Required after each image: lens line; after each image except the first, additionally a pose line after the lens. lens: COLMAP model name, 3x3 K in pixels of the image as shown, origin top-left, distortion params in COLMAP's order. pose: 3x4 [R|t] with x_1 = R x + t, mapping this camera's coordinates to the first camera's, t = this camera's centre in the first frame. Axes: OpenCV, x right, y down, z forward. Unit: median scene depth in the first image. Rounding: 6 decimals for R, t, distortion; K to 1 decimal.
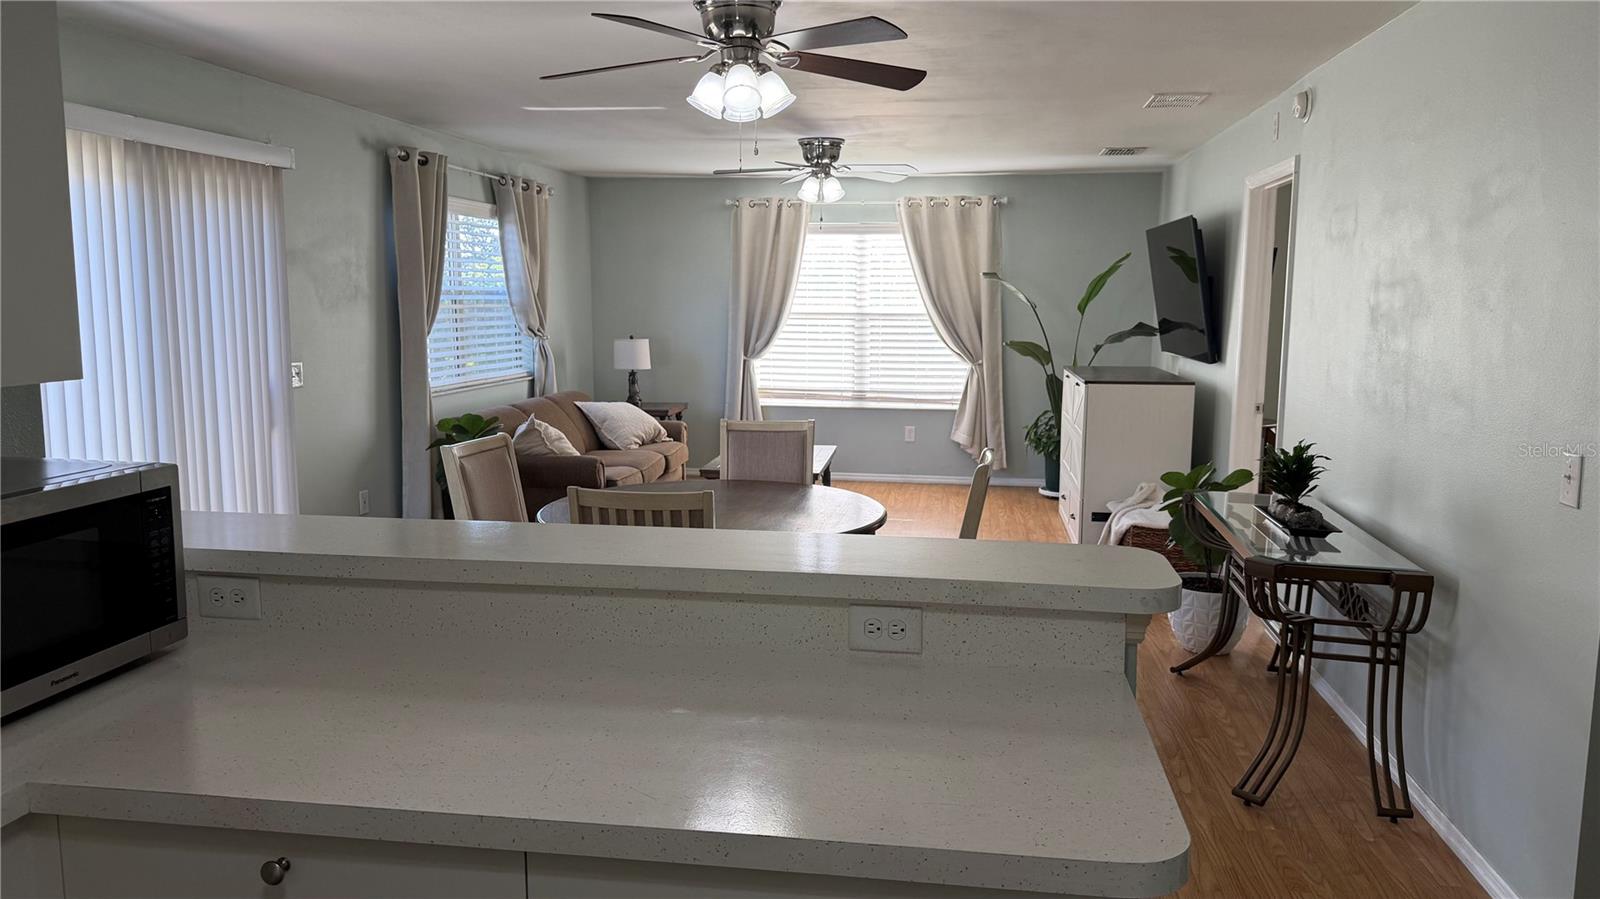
lens RADIAL K [[1114.4, 0, 800.0], [0, 1114.4, 449.5], [0, 0, 1]] dist [0.115542, -0.196353]
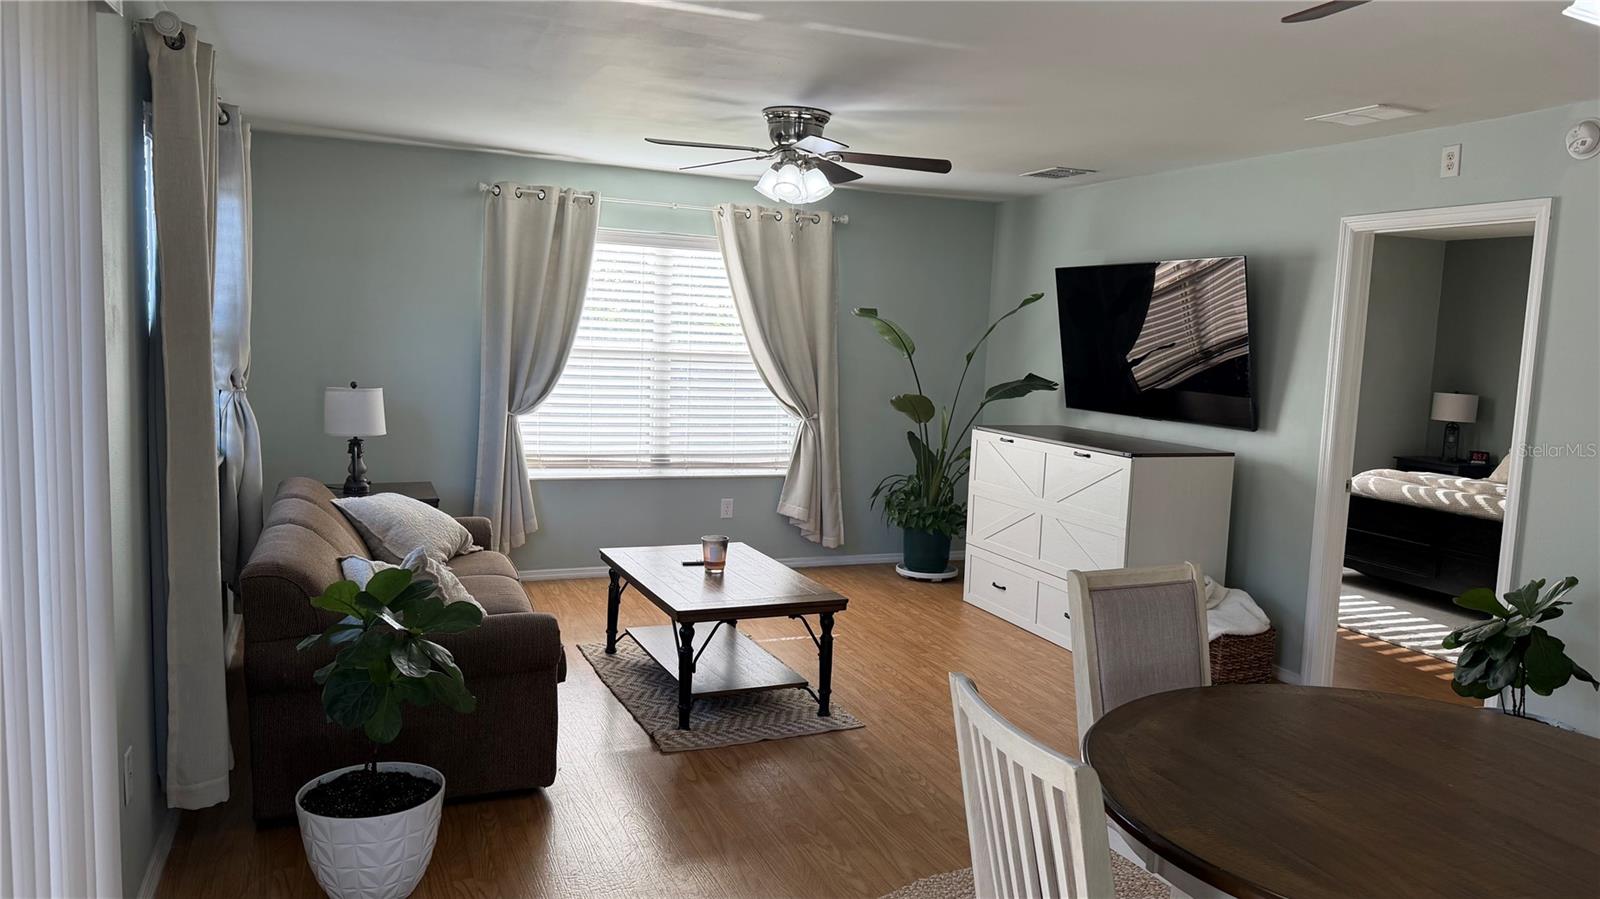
lens RADIAL K [[1114.4, 0, 800.0], [0, 1114.4, 449.5], [0, 0, 1]] dist [0.115542, -0.196353]
pose [[0.847062, -0.030149, 0.530638, -0.274041], [0.038670, 0.999240, -0.004955, -0.050114], [-0.530085, 0.024717, 0.847584, 0.320810]]
